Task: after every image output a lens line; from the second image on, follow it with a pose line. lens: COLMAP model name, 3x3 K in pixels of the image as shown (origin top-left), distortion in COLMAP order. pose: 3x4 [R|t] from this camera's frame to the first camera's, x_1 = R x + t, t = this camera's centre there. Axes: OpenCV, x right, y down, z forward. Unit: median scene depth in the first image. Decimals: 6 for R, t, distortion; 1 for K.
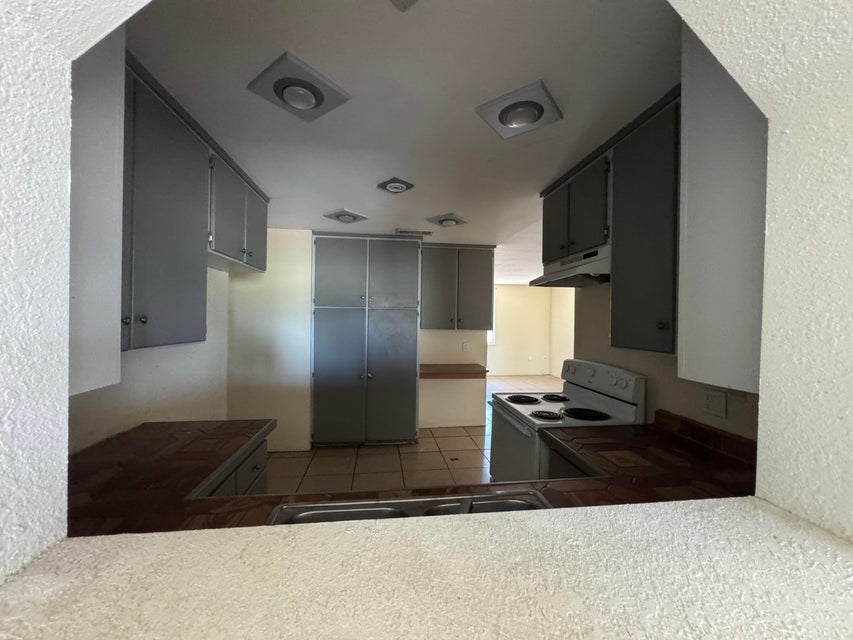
lens RADIAL K [[343.7, 0, 429.1], [0, 343.7, 318.0], [0, 0, 1]] dist [-0.014343, 0.001191]
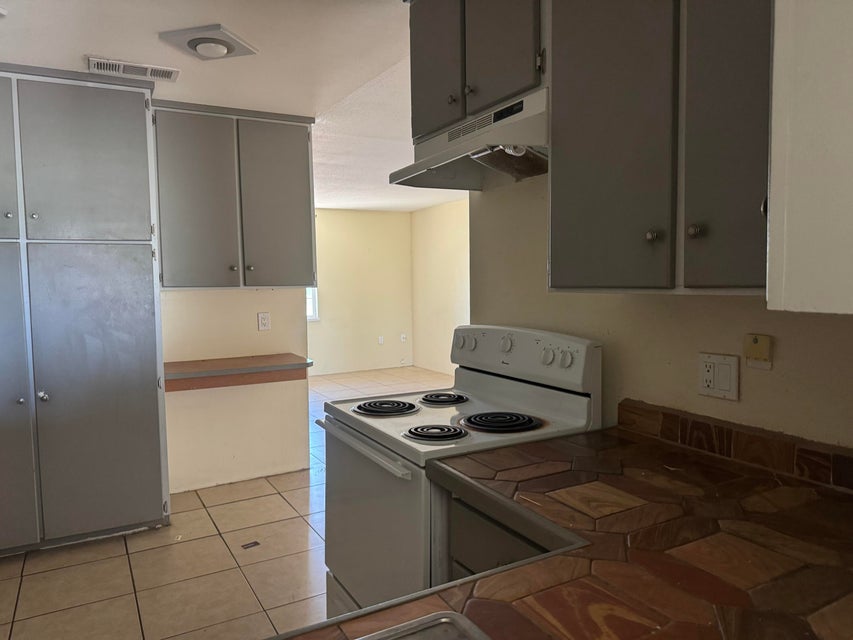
lens RADIAL K [[604.3, 0, 426.5], [0, 604.3, 321.4], [0, 0, 1]] dist [0.040045, -0.057943]
pose [[0.930767, -0.054575, 0.361516, 0.013991], [0.028658, 0.996645, 0.076669, 0.039871], [-0.364487, -0.061001, 0.929208, 0.147809]]
